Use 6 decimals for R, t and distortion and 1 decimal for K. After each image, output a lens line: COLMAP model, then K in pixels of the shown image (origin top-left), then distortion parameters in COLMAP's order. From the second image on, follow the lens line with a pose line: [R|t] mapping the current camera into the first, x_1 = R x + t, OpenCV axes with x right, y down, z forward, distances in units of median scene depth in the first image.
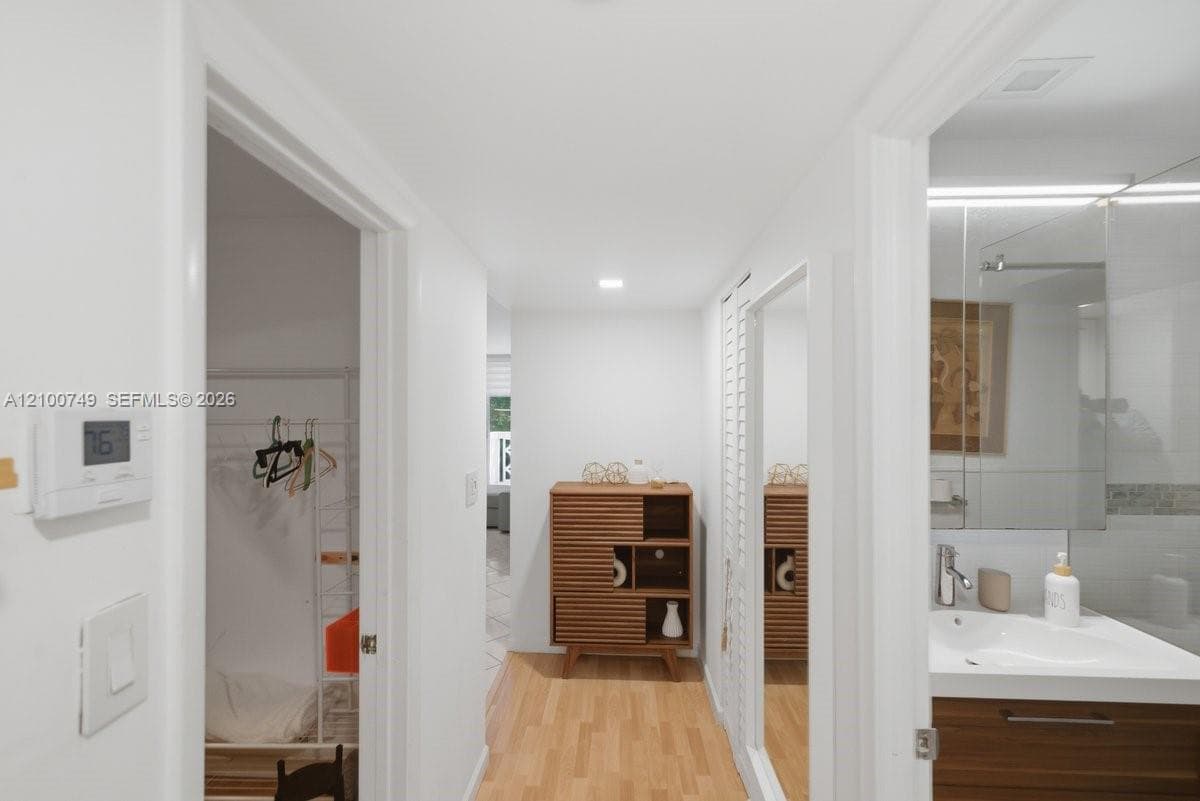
lens RADIAL K [[565.0, 0, 597.4], [0, 565.0, 403.2], [0, 0, 1]] dist [0.003048, 0.000779]
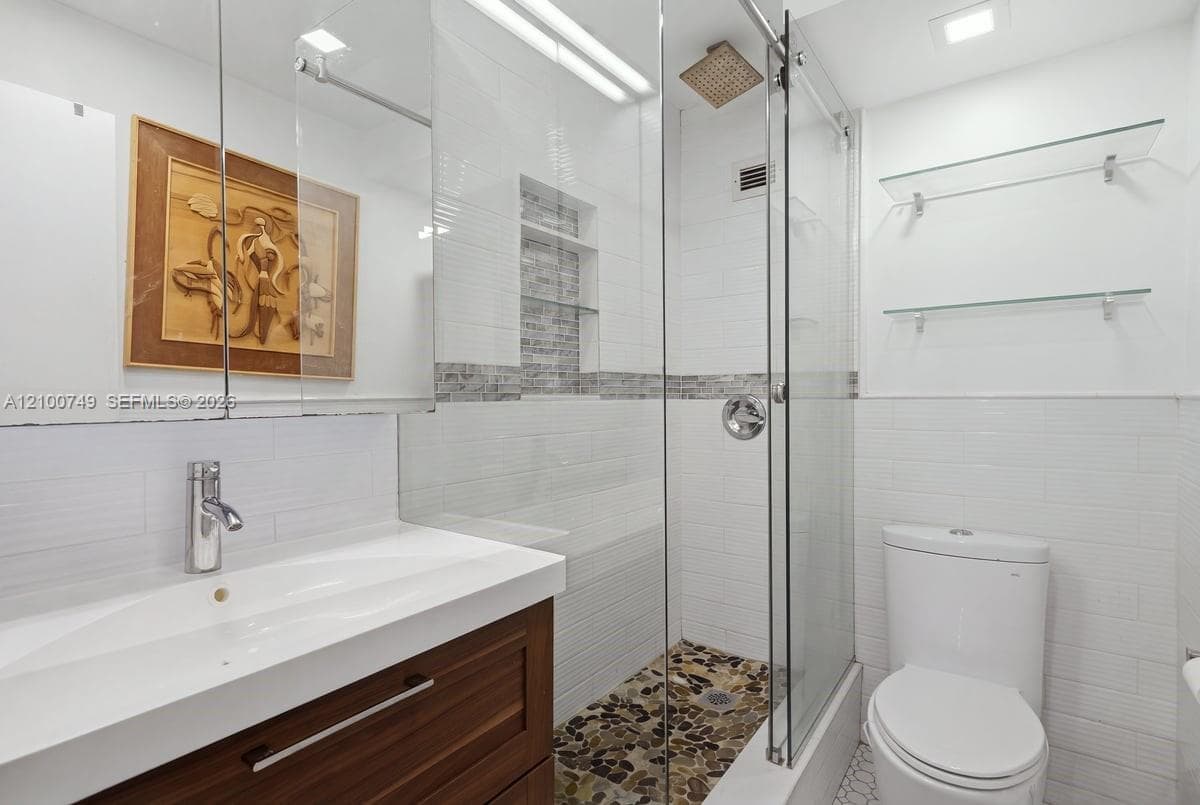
lens RADIAL K [[565.0, 0, 597.4], [0, 565.0, 405.2], [0, 0, 1]] dist [0.003048, 0.000779]
pose [[0.562650, 0.005857, 0.826675, 0.381248], [-0.004074, 0.999982, -0.004312, 0.199121], [-0.826686, -0.000942, 0.562663, 0.384414]]
